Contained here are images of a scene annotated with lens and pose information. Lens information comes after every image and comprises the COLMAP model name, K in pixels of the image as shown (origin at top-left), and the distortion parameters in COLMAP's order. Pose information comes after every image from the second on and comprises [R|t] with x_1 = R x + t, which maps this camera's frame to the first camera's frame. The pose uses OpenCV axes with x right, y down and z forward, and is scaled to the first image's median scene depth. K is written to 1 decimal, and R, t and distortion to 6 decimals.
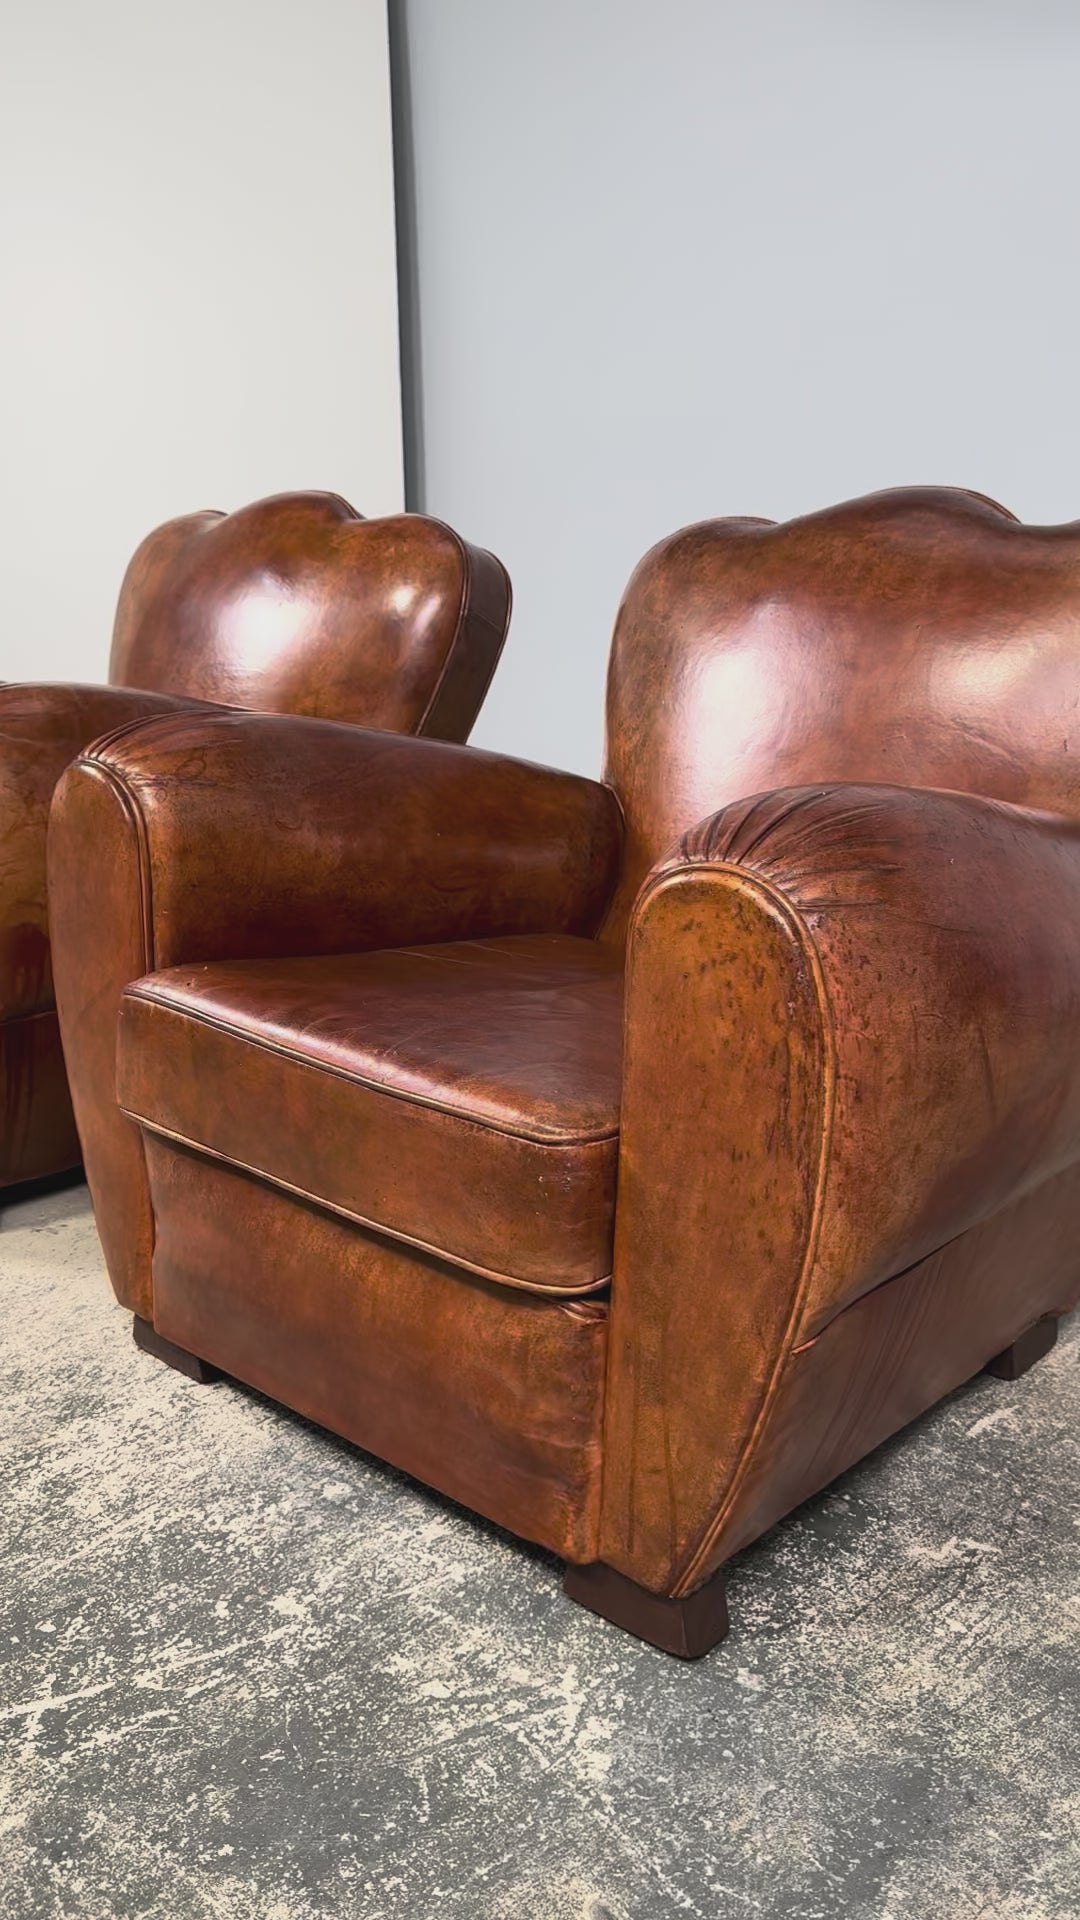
lens RADIAL K [[1628.7, 0, 540.0], [0, 1628.7, 960.0], [0, 0, 1]] dist [0.111865, -0.004185]
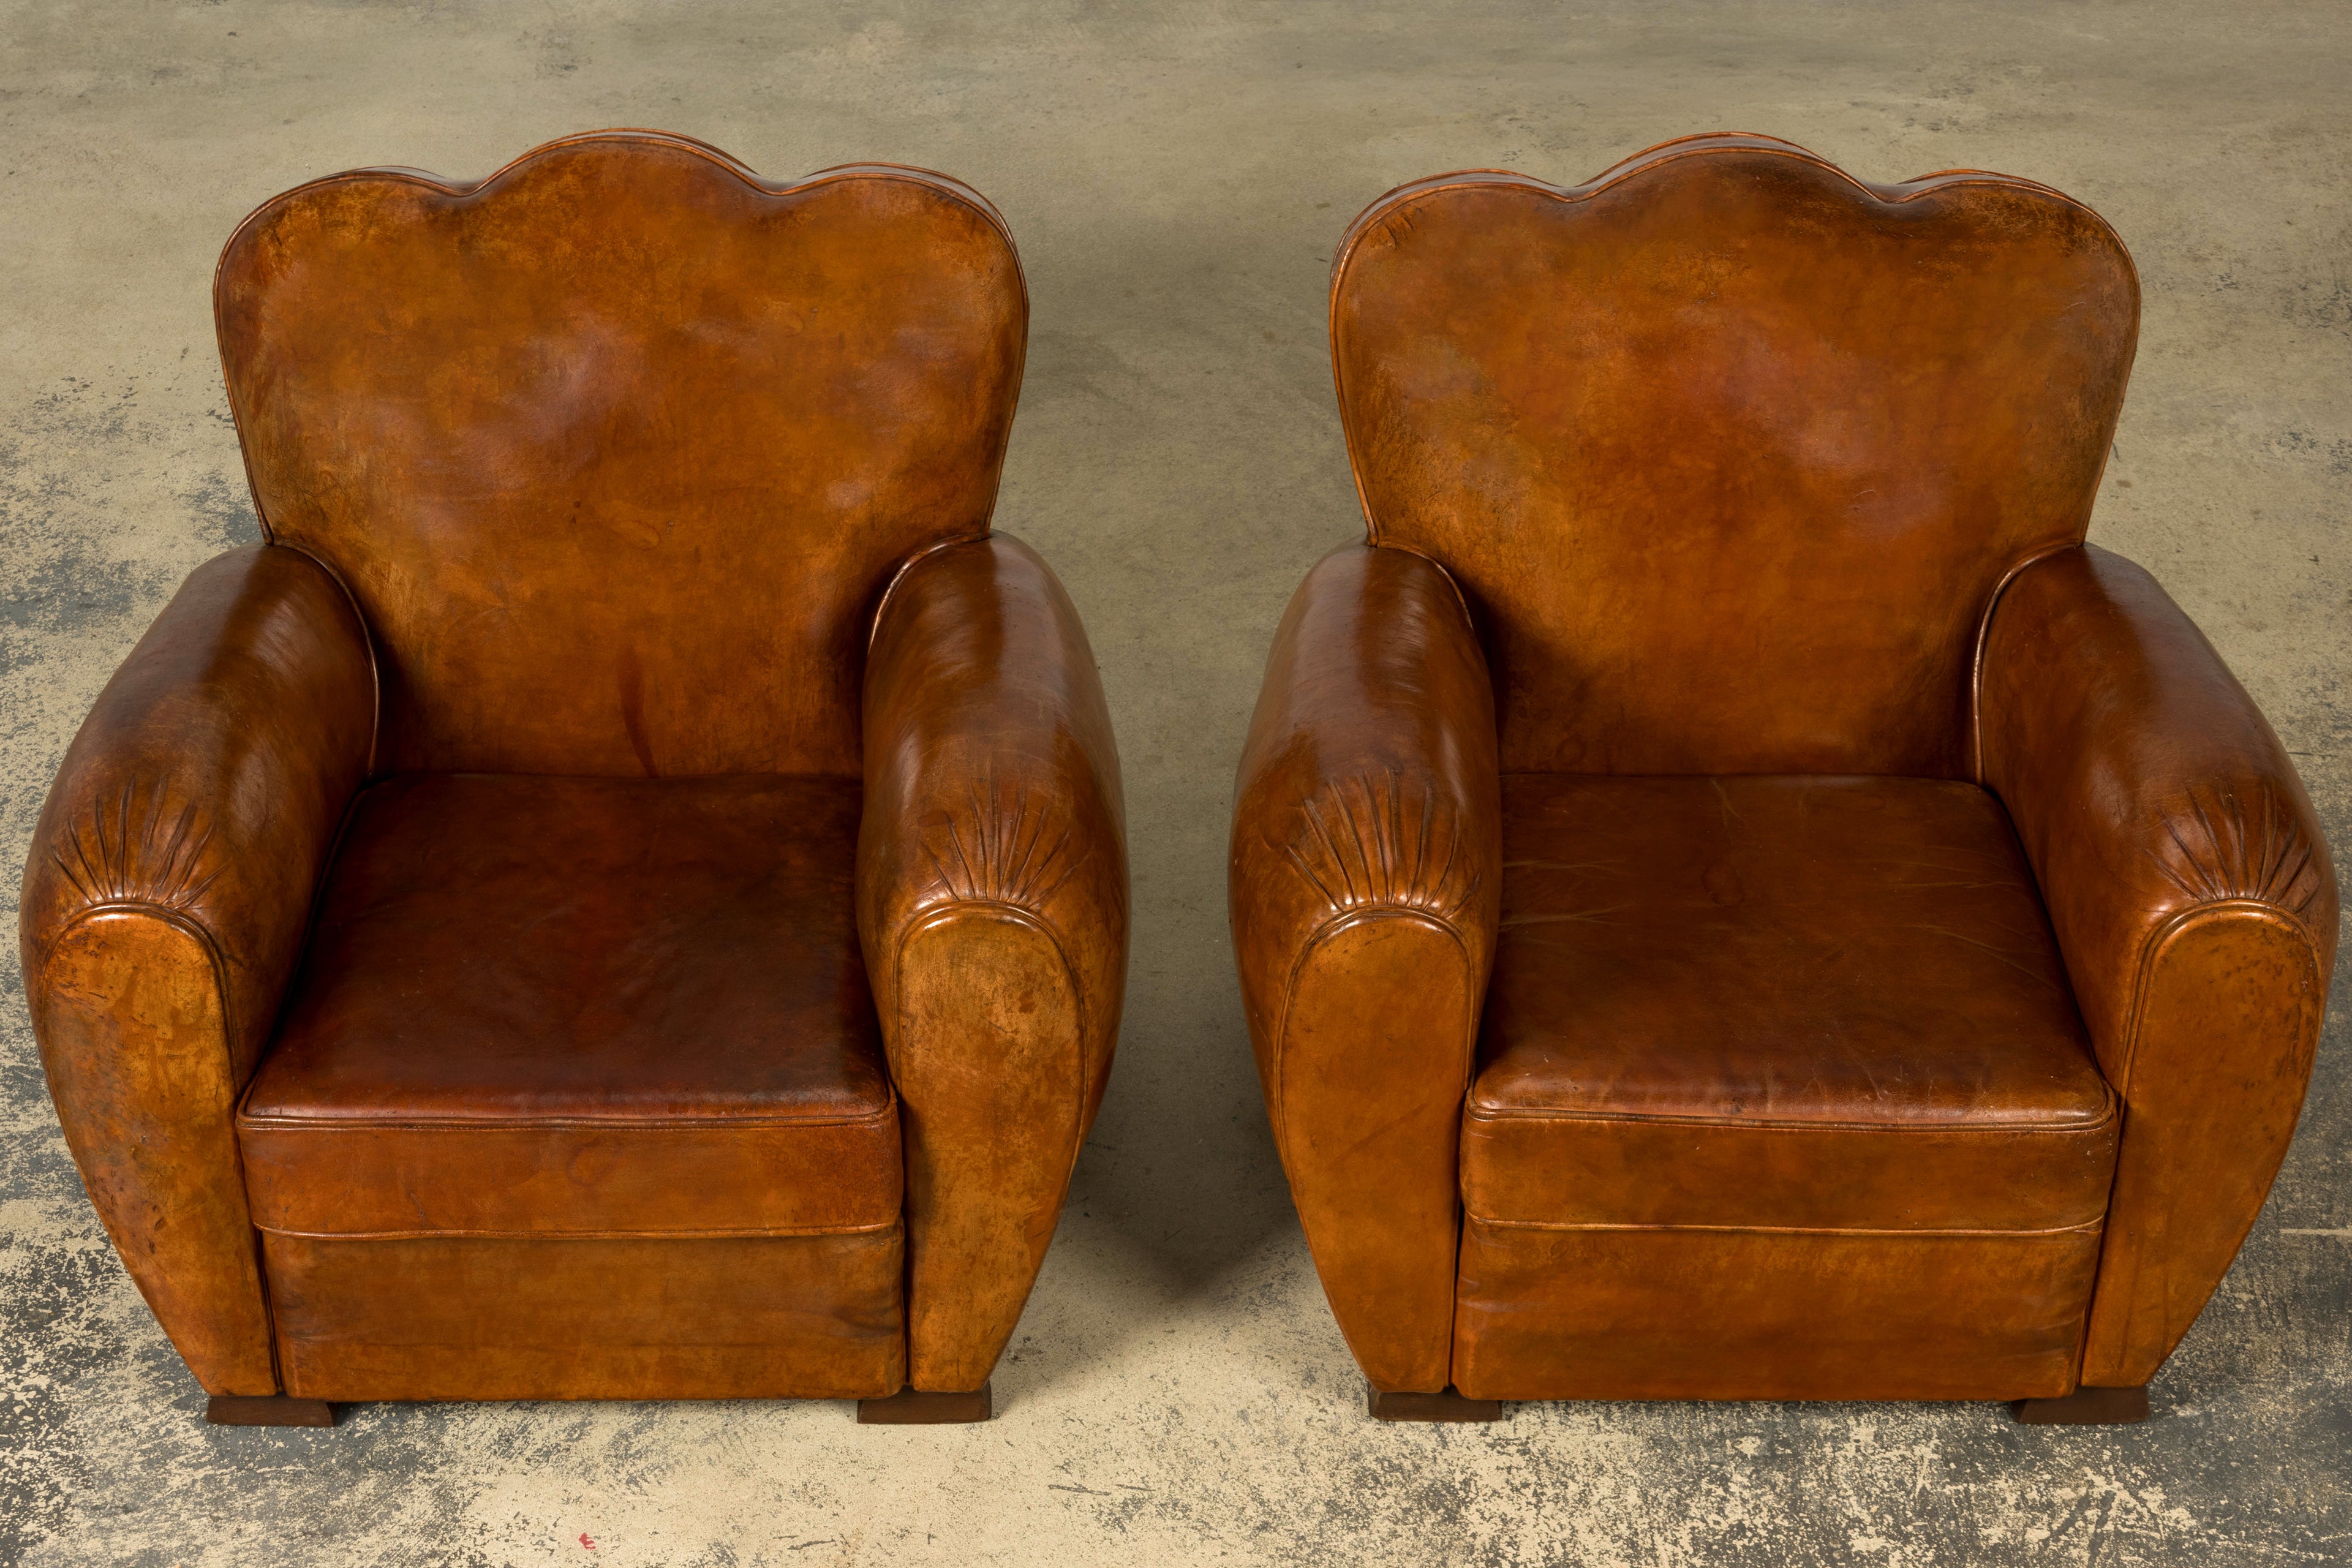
lens RADIAL K [[5166.8, 0, 1178.9], [0, 5166.8, 690.1], [0, 0, 1]] dist [-0.239221, 3.839539]
pose [[0.733245, -0.391253, 0.556124, -2.425846], [0.172385, 0.898114, 0.404567, -1.794326], [-0.657750, -0.200779, 0.725984, -1.245438]]
